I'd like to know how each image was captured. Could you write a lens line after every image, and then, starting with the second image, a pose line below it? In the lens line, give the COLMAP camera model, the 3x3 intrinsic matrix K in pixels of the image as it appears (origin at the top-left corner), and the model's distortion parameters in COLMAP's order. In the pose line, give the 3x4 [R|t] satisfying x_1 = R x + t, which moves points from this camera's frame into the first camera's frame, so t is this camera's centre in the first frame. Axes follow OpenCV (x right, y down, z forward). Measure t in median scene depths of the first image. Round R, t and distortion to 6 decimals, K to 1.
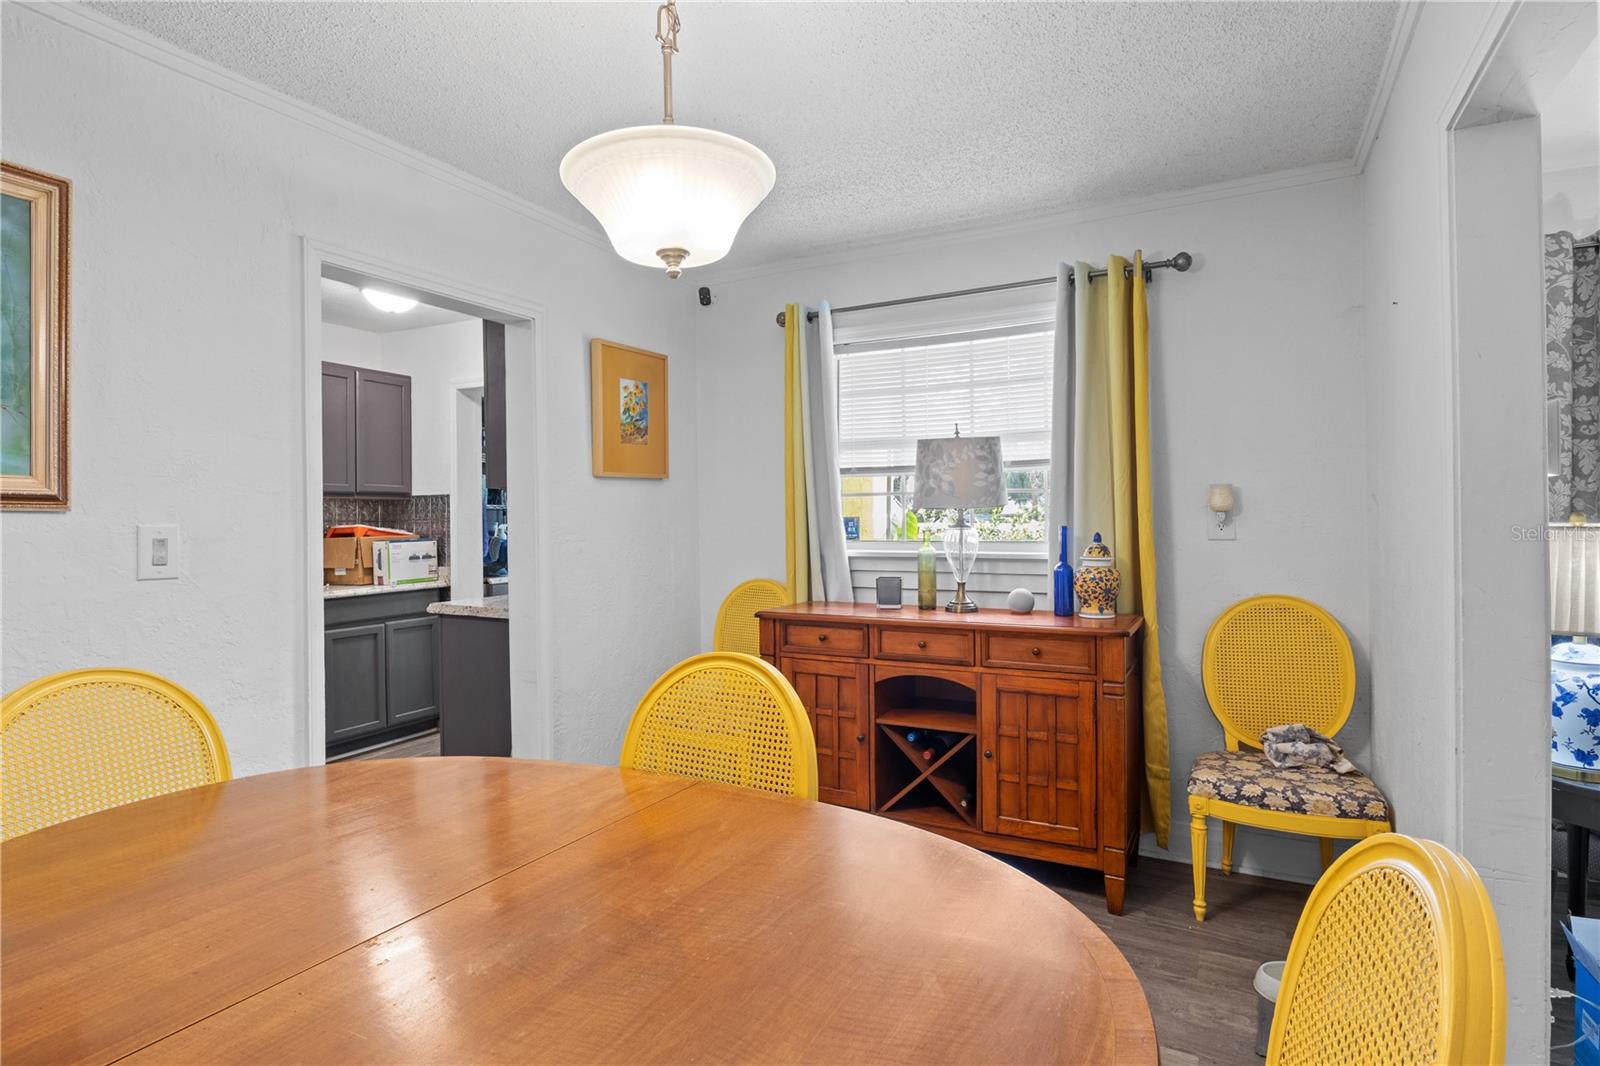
lens RADIAL K [[812.0, 0, 797.9], [0, 812.0, 531.3], [0, 0, 1]] dist [-0.009165, -0.000168]
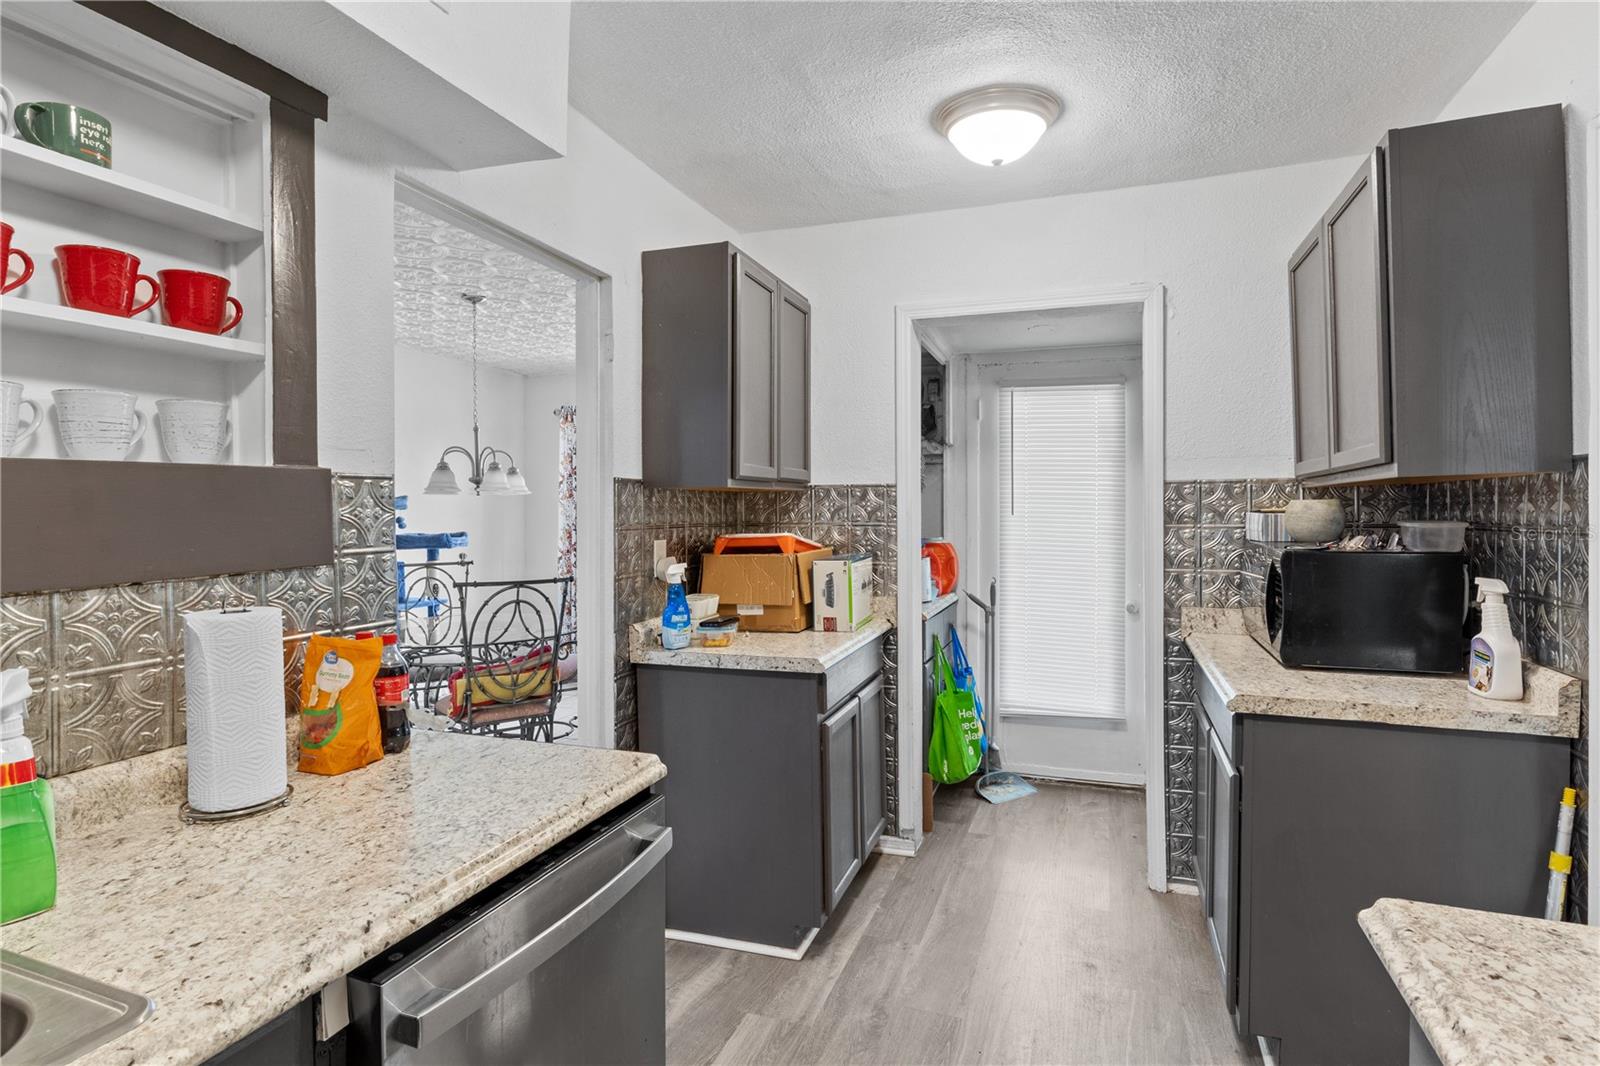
lens RADIAL K [[812.0, 0, 794.4], [0, 812.0, 521.0], [0, 0, 1]] dist [-0.009165, -0.000168]
pose [[0.992158, 0.000059, 0.124992, -0.616117], [-0.000374, 0.999997, 0.002497, -0.018709], [-0.124991, -0.002524, 0.992155, 0.394144]]
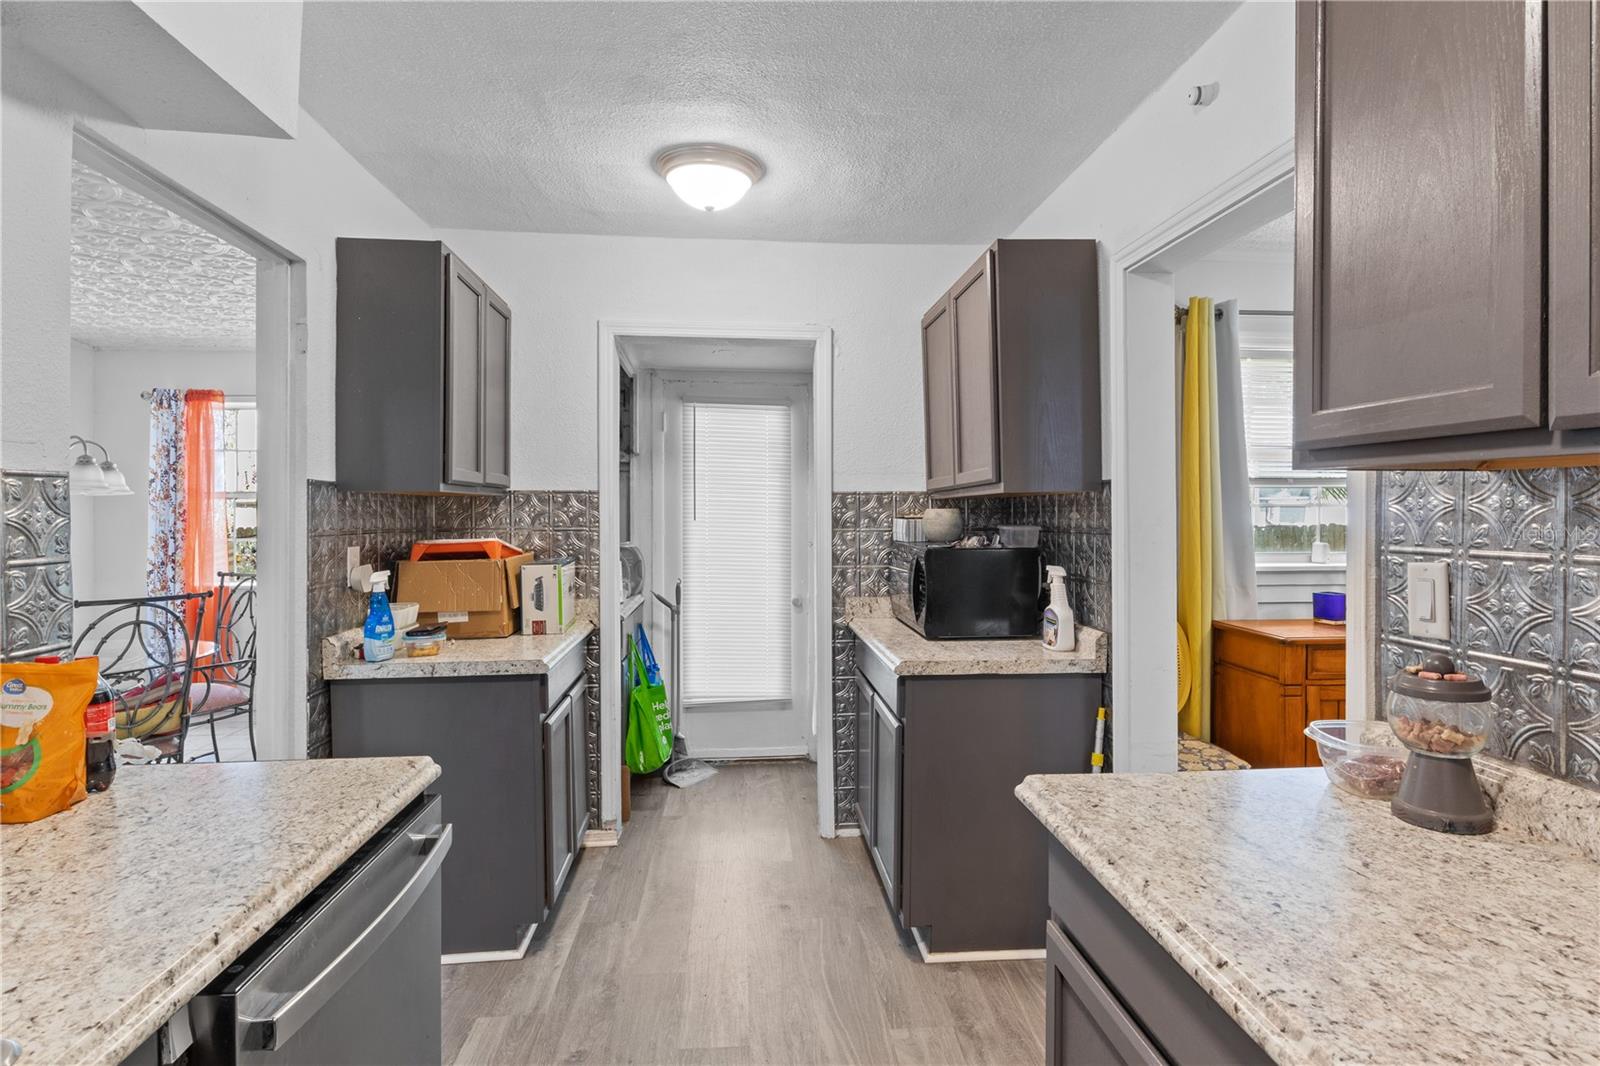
lens RADIAL K [[812.0, 0, 797.4], [0, 812.0, 519.6], [0, 0, 1]] dist [-0.009165, -0.000168]
pose [[0.845218, 0.002773, 0.534415, -0.678117], [0.000554, 0.999981, -0.006065, -0.018355], [-0.534422, 0.005422, 0.845201, 0.365581]]
